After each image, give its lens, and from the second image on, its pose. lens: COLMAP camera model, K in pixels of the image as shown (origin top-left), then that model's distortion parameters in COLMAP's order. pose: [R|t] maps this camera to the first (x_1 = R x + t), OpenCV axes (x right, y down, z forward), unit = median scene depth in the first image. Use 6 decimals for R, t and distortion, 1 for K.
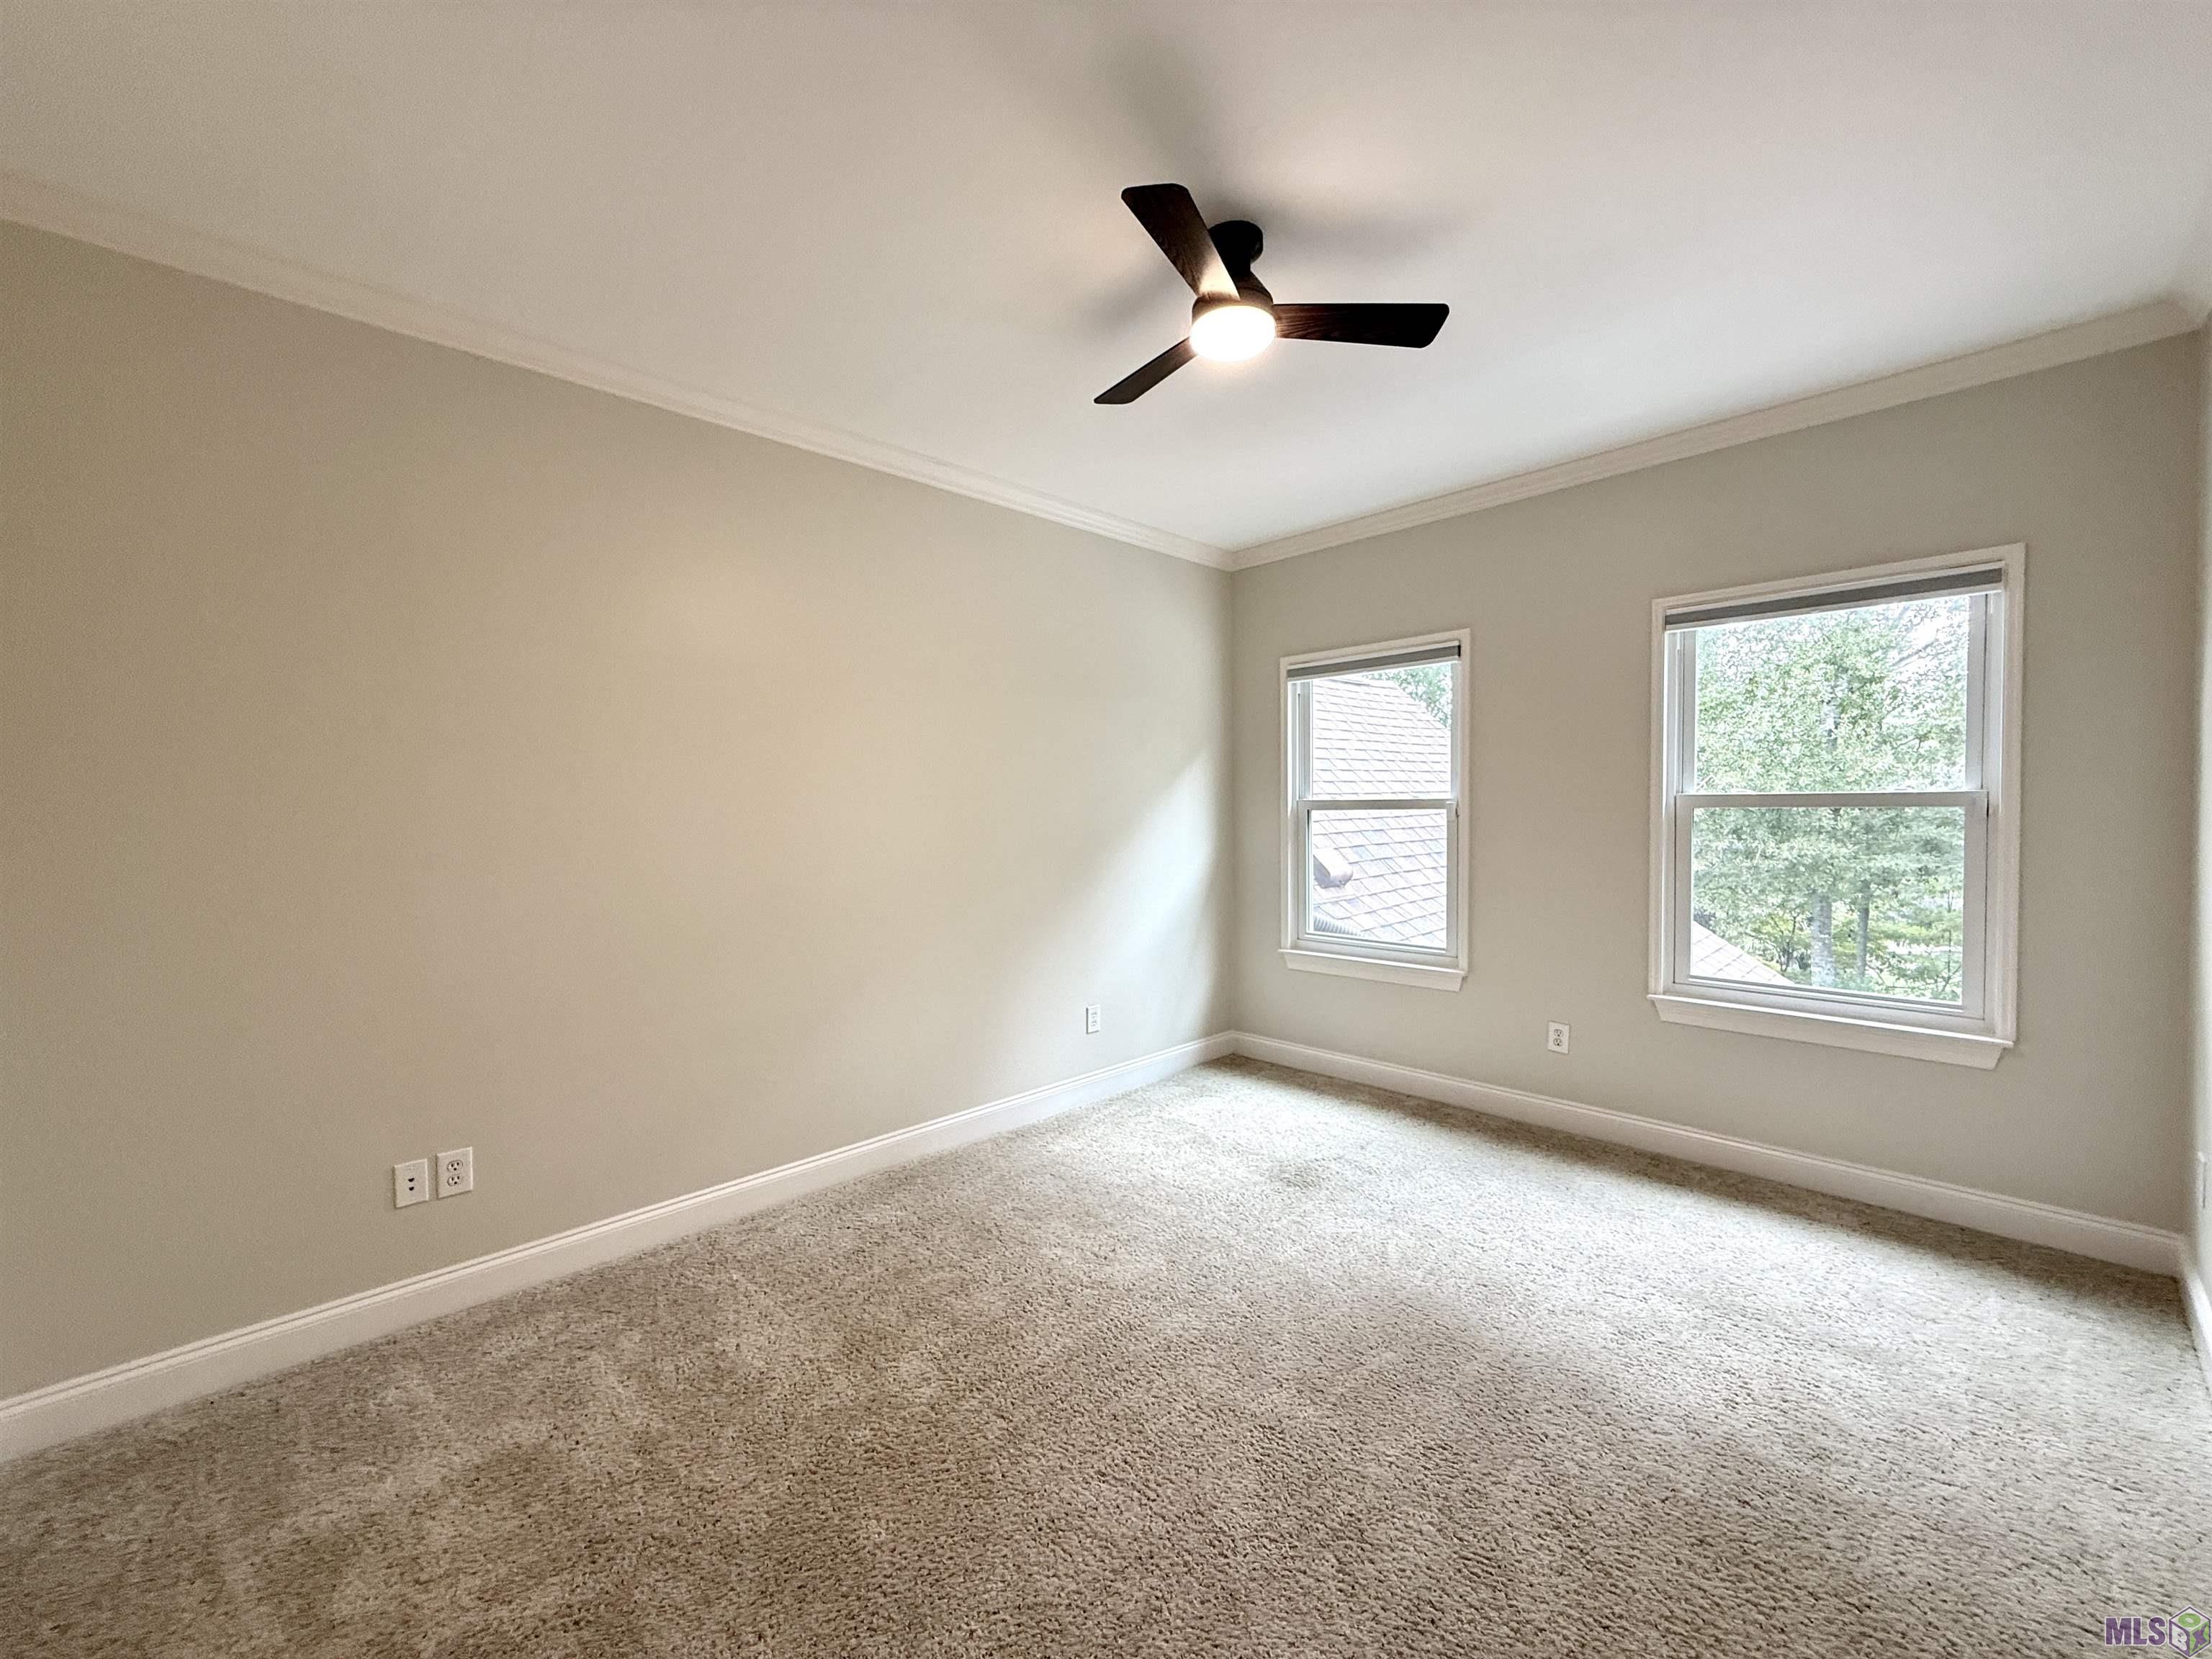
lens RADIAL K [[880.5, 0, 1101.2], [0, 880.5, 829.5], [0, 0, 1]] dist [0.000439, 0.000078]
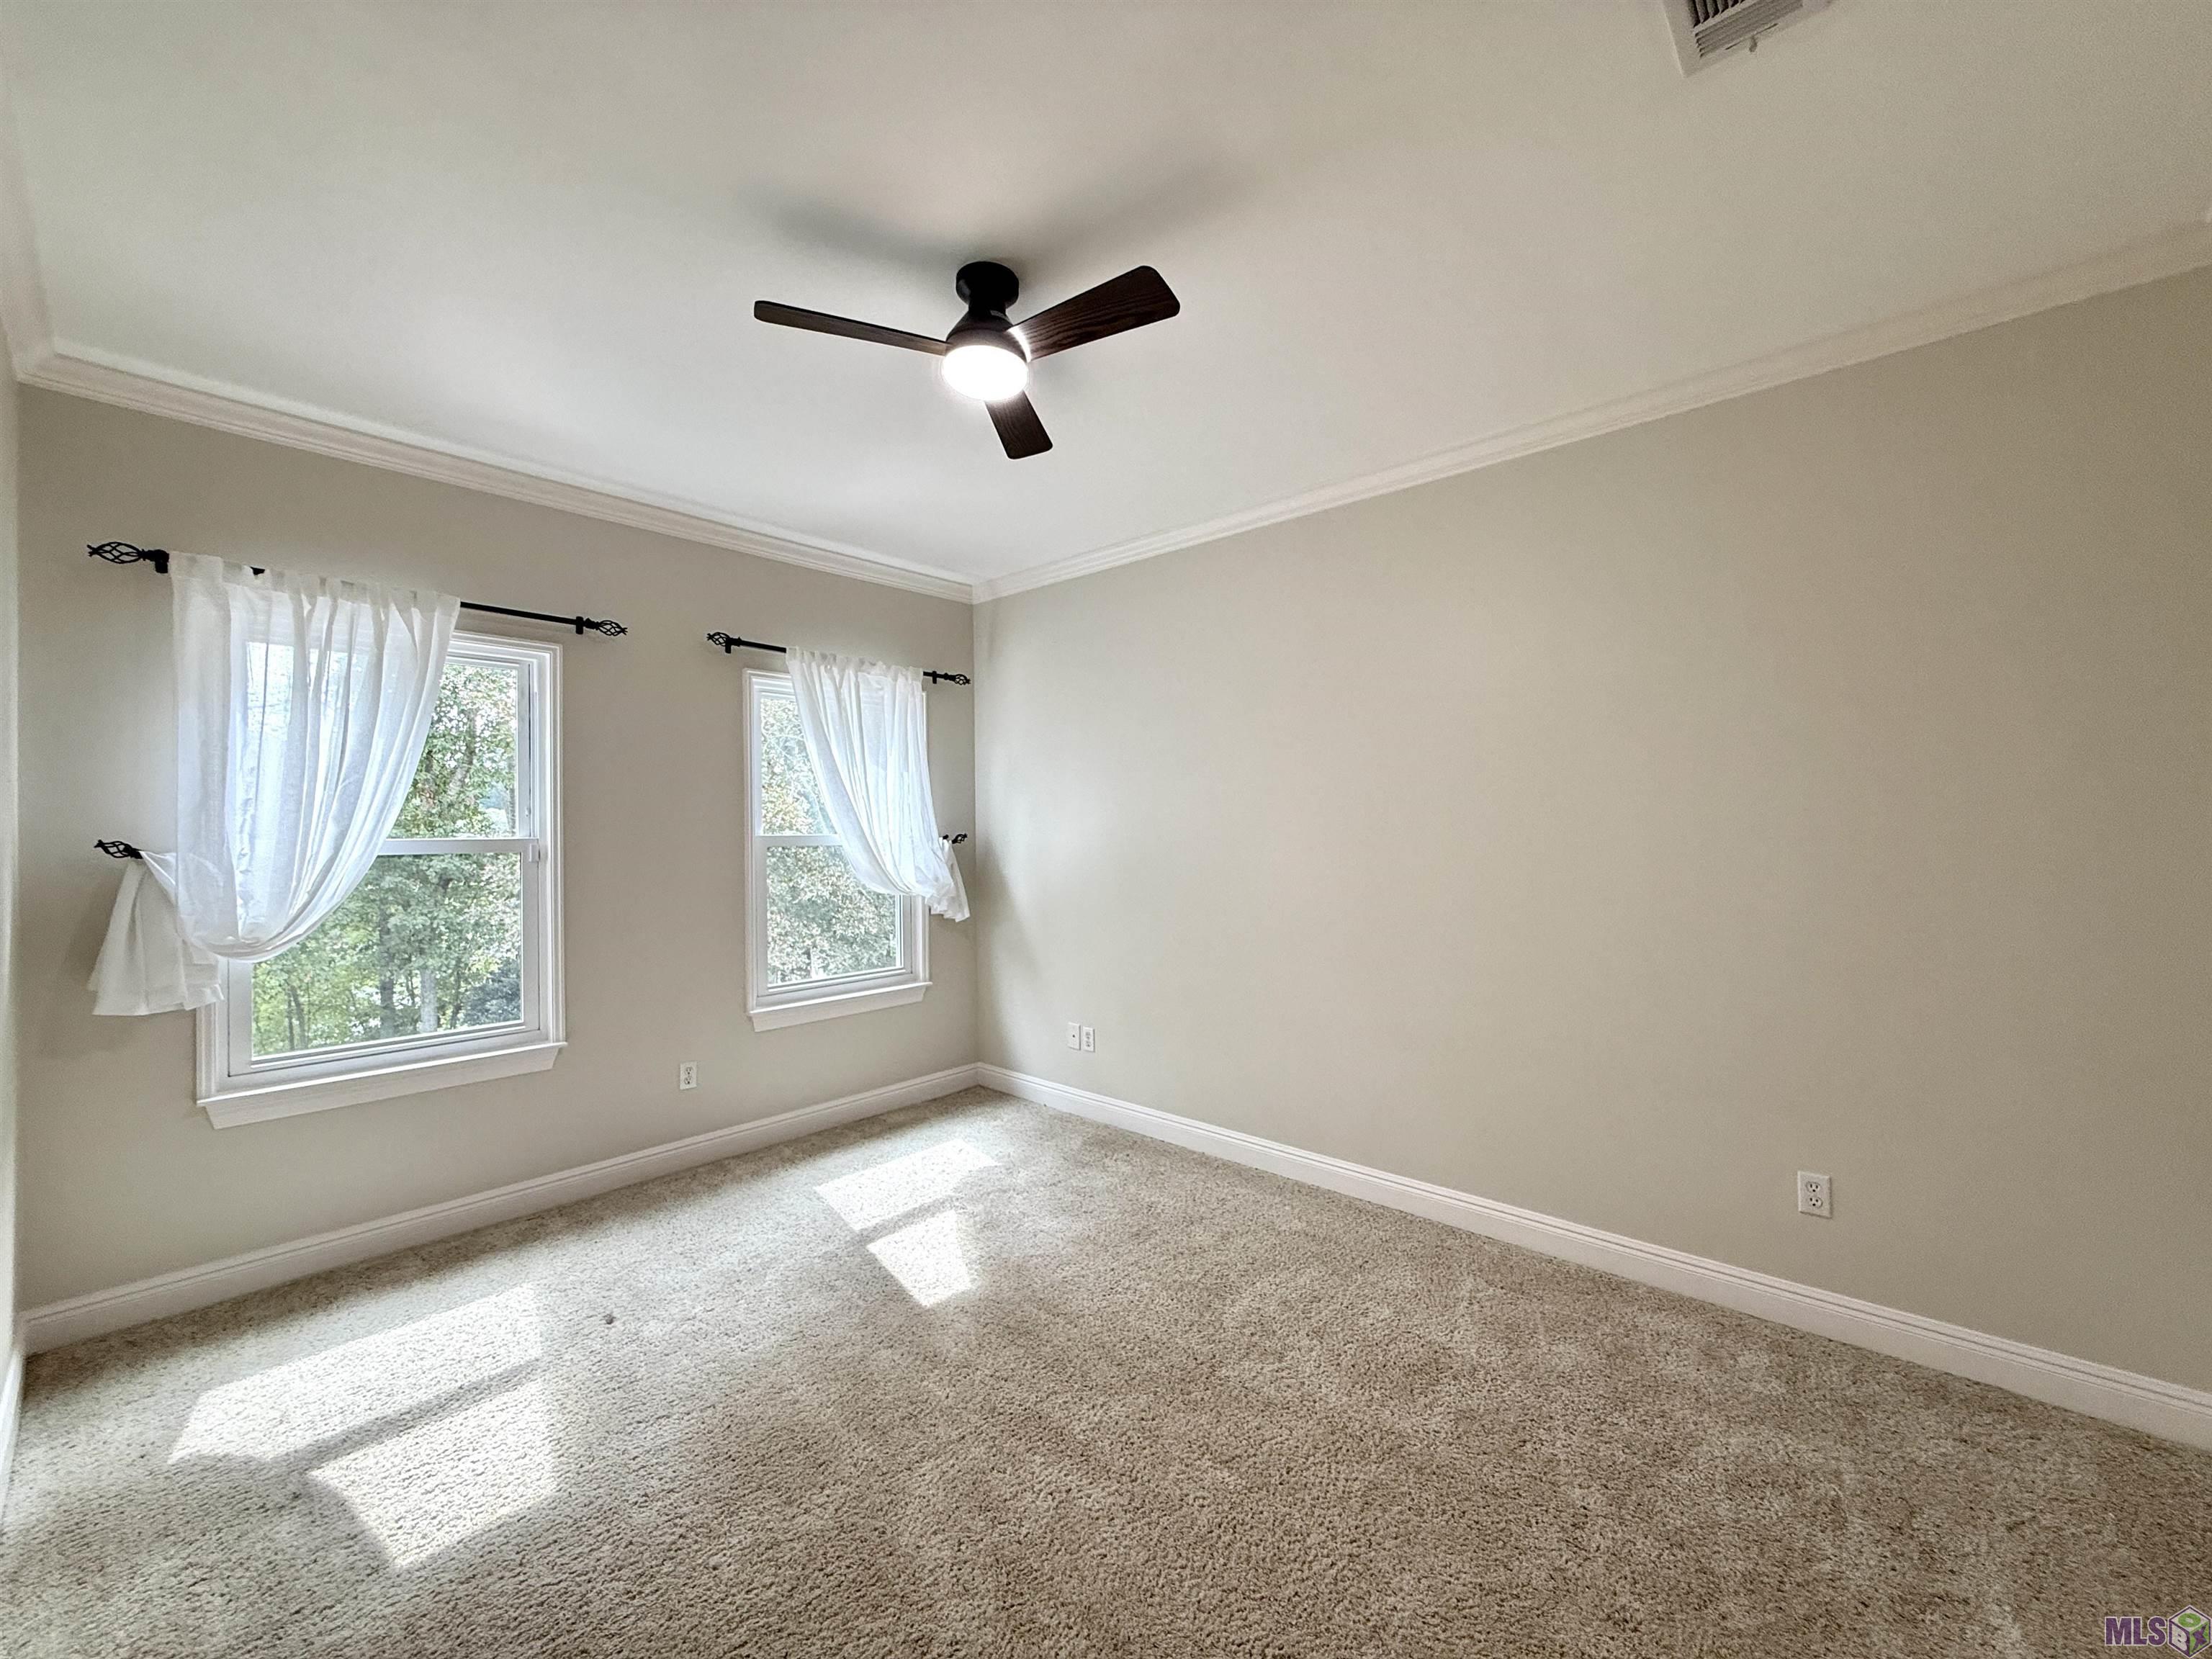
lens RADIAL K [[880.5, 0, 1101.2], [0, 880.5, 829.5], [0, 0, 1]] dist [0.000439, 0.000078]
pose [[-0.073054, 0.023741, 0.997045, -0.518315], [0.044639, 0.998793, -0.020512, -0.001483], [-0.996328, 0.043009, -0.074026, 0.592401]]
